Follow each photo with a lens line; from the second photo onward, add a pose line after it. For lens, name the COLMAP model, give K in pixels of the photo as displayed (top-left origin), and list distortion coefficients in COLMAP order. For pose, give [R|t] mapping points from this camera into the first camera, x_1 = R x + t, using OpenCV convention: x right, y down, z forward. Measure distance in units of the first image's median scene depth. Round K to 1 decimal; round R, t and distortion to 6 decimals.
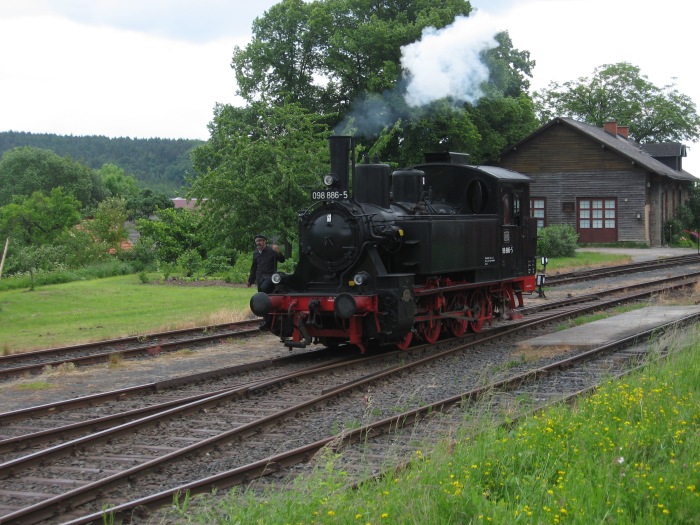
lens RADIAL K [[1172.6, 0, 350.0], [0, 1172.6, 262.5], [0, 0, 1]] dist [0.001588, -1.291227]
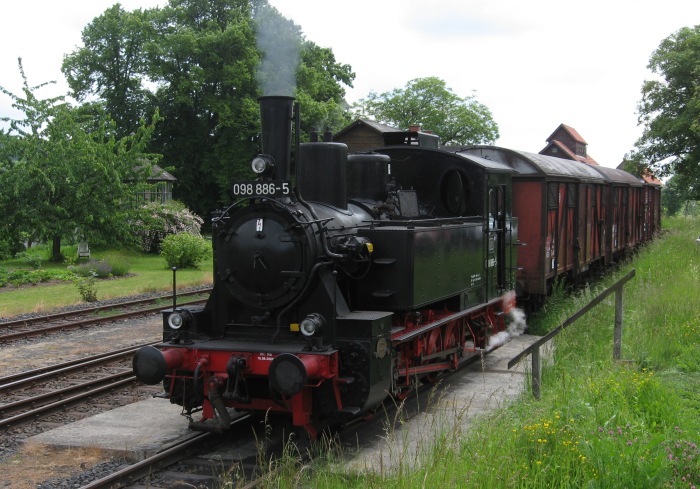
lens RADIAL K [[1045.8, 0, 350.0], [0, 1045.8, 244.5], [0, 0, 1]] dist [-0.249817, -0.001994]
pose [[0.996571, 0.005061, 0.082593, -0.015509], [-0.004937, 0.999986, -0.001709, -0.026489], [-0.082601, 0.001295, 0.996582, 0.429873]]
